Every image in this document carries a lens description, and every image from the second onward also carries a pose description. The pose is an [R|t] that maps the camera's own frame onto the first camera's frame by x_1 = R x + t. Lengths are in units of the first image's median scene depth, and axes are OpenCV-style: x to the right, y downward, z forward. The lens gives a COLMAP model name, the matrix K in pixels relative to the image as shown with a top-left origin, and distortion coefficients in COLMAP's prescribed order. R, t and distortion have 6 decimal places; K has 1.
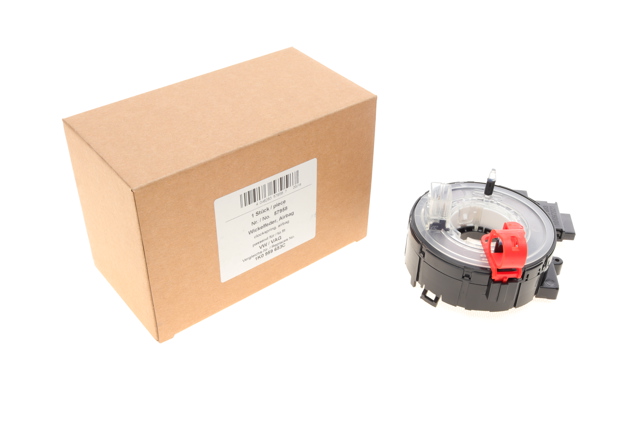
lens RADIAL K [[755.4, 0, 320.1], [0, 755.4, 213.1], [0, 0, 1]] dist [-0.012344, 0.000000]
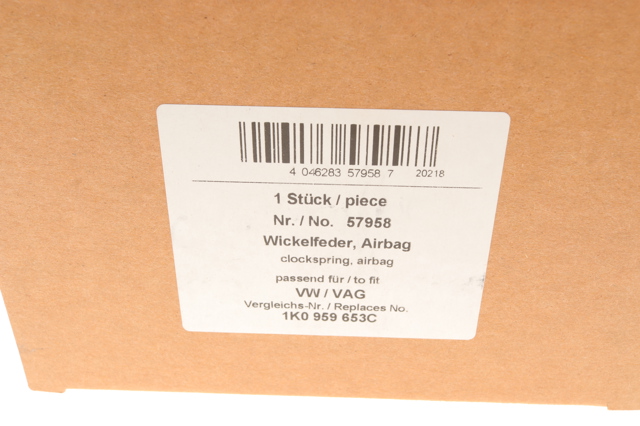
lens RADIAL K [[755.4, 0, 319.9], [0, 755.4, 212.9], [0, 0, 1]] dist [-0.012344, 0.000000]
pose [[0.749212, 0.348177, -0.563431, 0.137970], [-0.391802, 0.918857, 0.046824, -0.015464], [0.534015, 0.185672, 0.824835, 0.694631]]
